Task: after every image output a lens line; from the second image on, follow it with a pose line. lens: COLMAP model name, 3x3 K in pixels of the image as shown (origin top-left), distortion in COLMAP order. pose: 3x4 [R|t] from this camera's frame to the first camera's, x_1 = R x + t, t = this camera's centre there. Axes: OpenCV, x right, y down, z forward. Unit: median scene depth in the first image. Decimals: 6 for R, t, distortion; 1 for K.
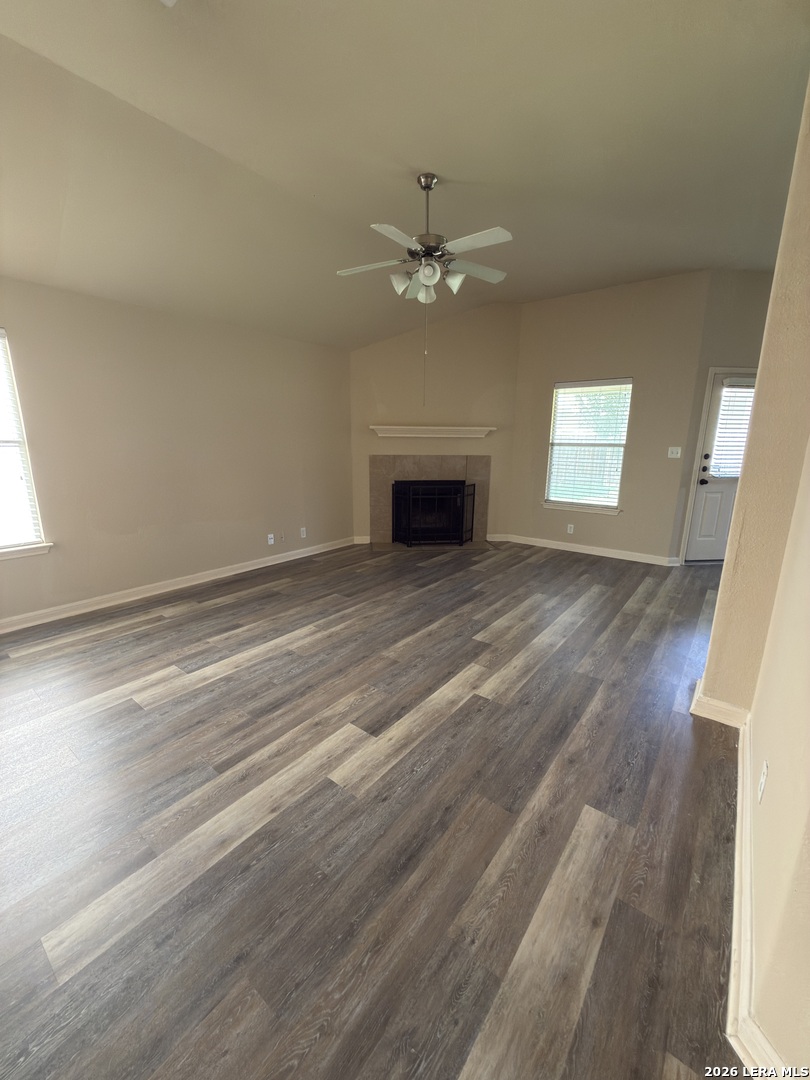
lens RADIAL K [[432.1, 0, 410.1], [0, 432.1, 539.9], [0, 0, 1]] dist [-0.000335, 0.000245]
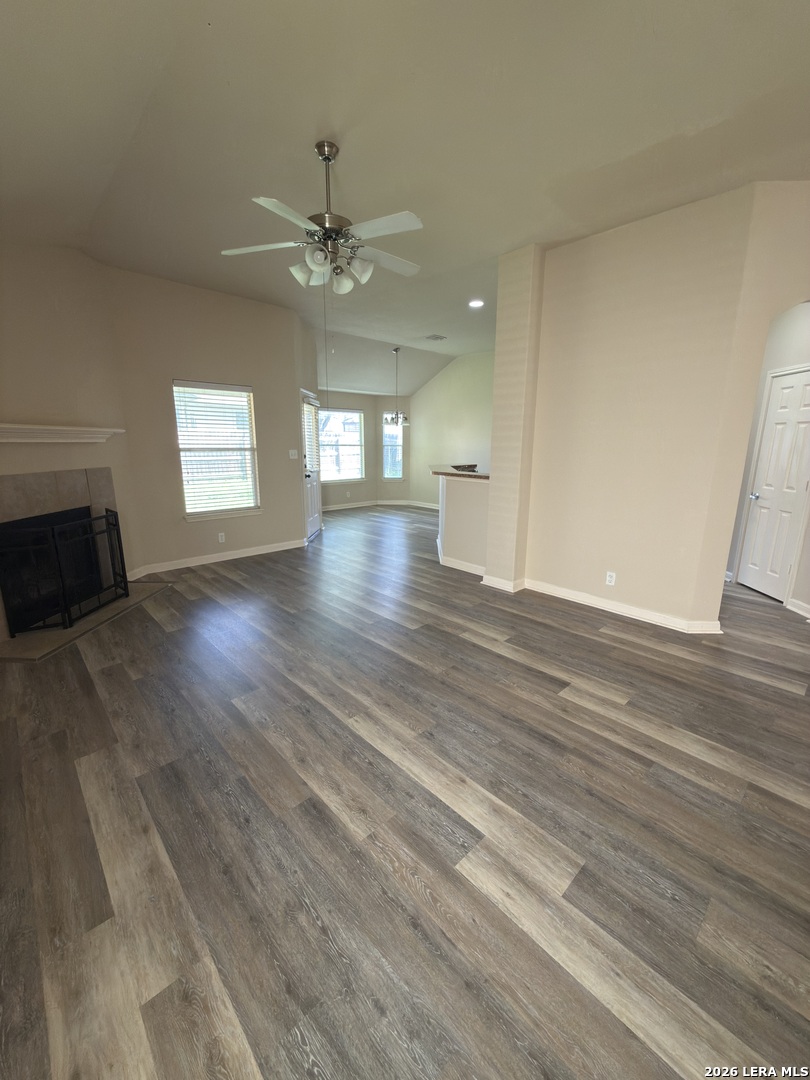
lens RADIAL K [[432.1, 0, 409.0], [0, 432.1, 539.1], [0, 0, 1]] dist [-0.000335, 0.000245]
pose [[0.156865, -0.221985, 0.962349, -0.825250], [0.218363, 0.958092, 0.185409, -0.188686], [-0.963178, 0.181057, 0.198764, 0.721538]]
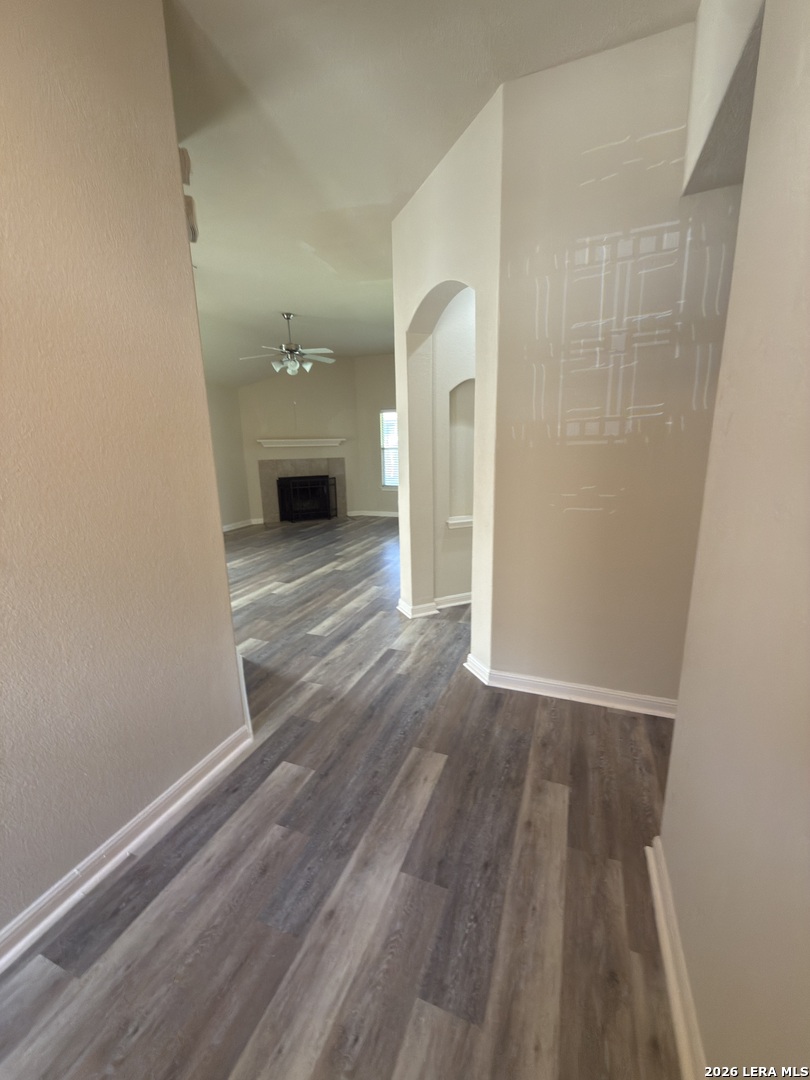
lens RADIAL K [[432.1, 0, 413.6], [0, 432.1, 537.8], [0, 0, 1]] dist [-0.000335, 0.000245]
pose [[0.956229, -0.087741, 0.279157, -0.042432], [0.090826, 0.995865, 0.001891, 0.175118], [-0.278168, 0.023546, 0.960244, -0.867420]]
